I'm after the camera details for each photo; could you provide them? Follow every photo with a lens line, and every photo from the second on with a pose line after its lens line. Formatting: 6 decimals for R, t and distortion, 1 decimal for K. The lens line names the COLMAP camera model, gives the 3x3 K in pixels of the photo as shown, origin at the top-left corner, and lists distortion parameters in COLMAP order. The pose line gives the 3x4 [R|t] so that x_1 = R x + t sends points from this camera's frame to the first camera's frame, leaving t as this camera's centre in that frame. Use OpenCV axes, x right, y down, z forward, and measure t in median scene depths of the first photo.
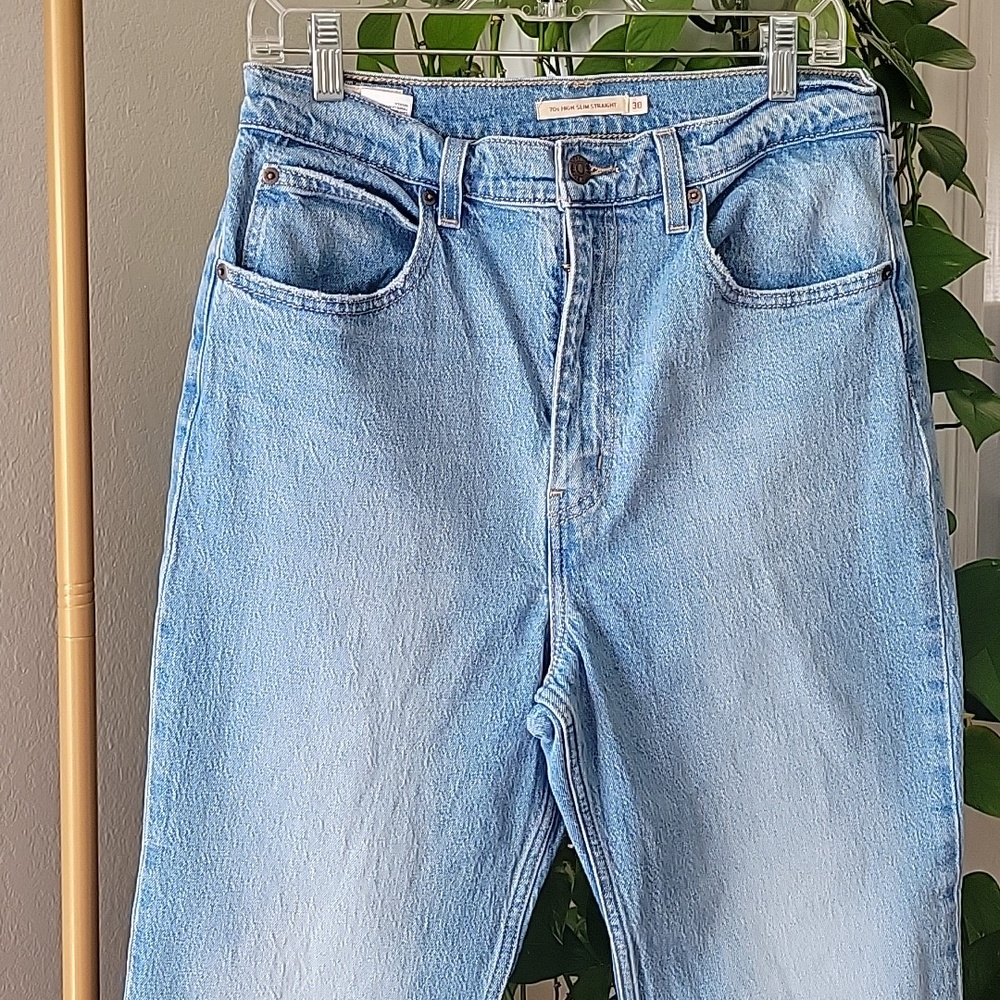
lens RADIAL K [[1548.0, 0, 500.0], [0, 1548.0, 500.0], [0, 0, 1]] dist [0.019780, 0.044184]
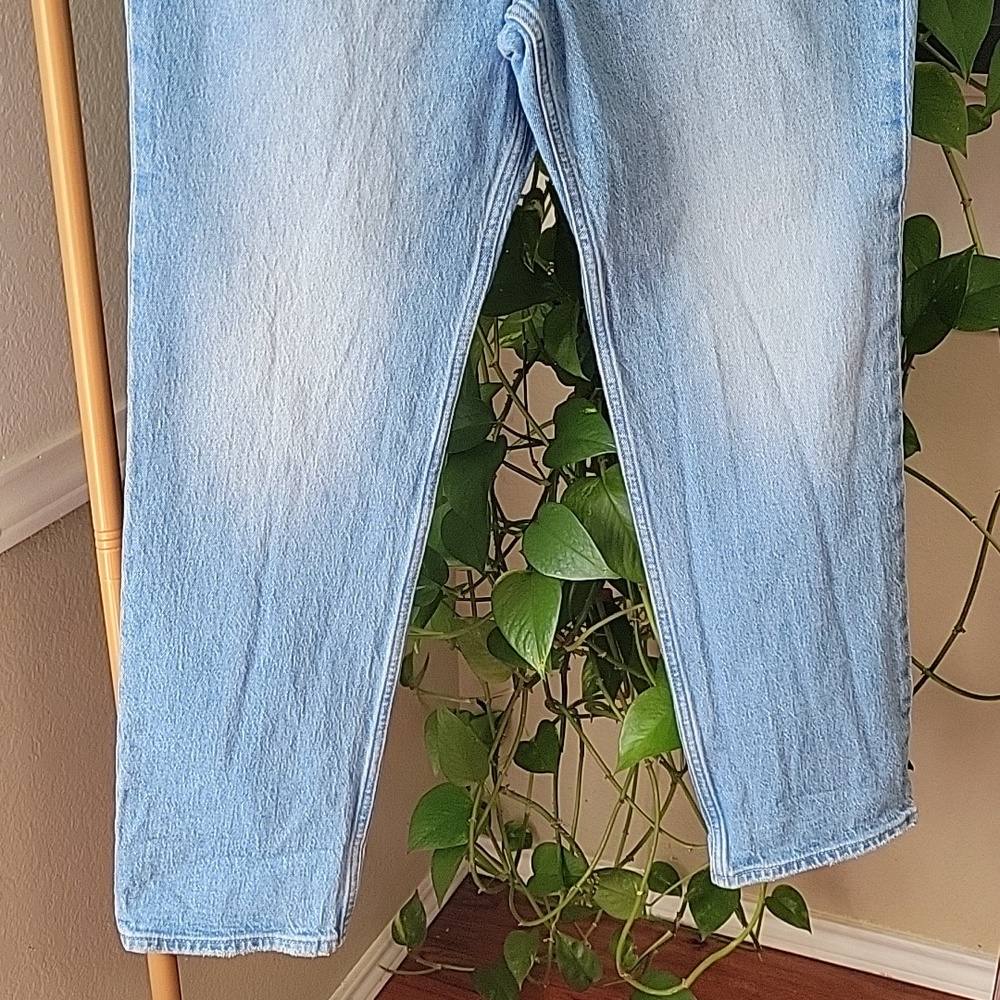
lens RADIAL K [[1548.0, 0, 500.0], [0, 1548.0, 500.0], [0, 0, 1]] dist [0.019780, 0.044184]
pose [[0.998676, -0.035264, 0.037440, -0.030189], [0.023875, 0.962613, 0.269825, 0.157632], [-0.045556, -0.268574, 0.962181, -0.073361]]
